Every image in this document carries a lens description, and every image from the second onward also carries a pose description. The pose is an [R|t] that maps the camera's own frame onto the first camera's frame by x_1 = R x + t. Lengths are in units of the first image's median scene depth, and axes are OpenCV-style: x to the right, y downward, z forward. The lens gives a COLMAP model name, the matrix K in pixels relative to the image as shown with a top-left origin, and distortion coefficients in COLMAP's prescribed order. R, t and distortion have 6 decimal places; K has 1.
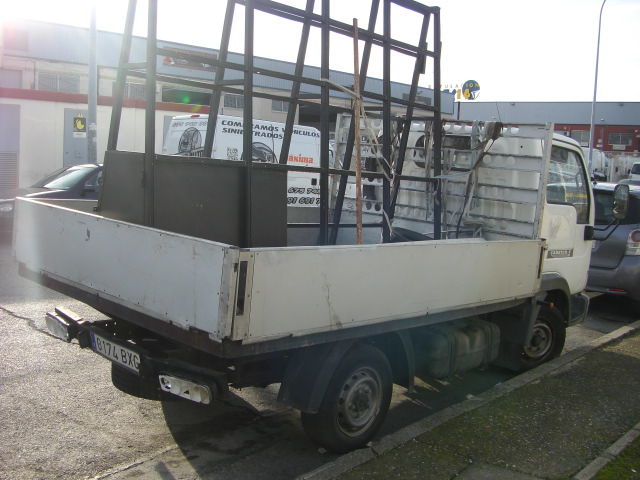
lens RADIAL K [[723.4, 0, 320.0], [0, 723.4, 222.1], [0, 0, 1]] dist [-0.231949, 0.315906]
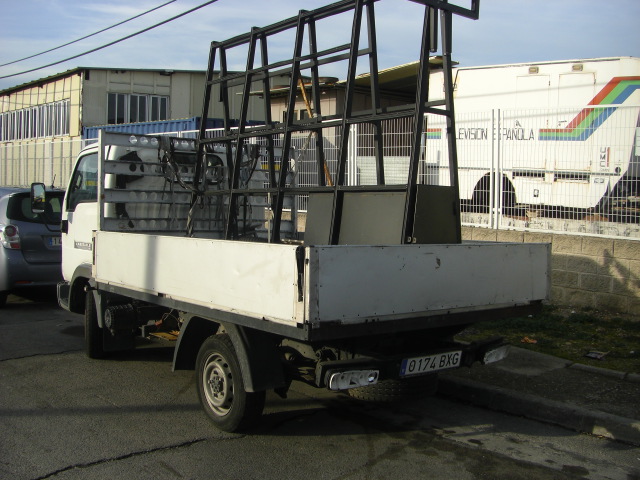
lens RADIAL K [[723.4, 0, 320.0], [0, 723.4, 222.1], [0, 0, 1]] dist [-0.231949, 0.315906]
pose [[0.157809, -0.096134, 0.982779, -1.455656], [0.070903, 0.993784, 0.085825, -0.154121], [-0.984921, 0.056138, 0.163645, 1.004786]]
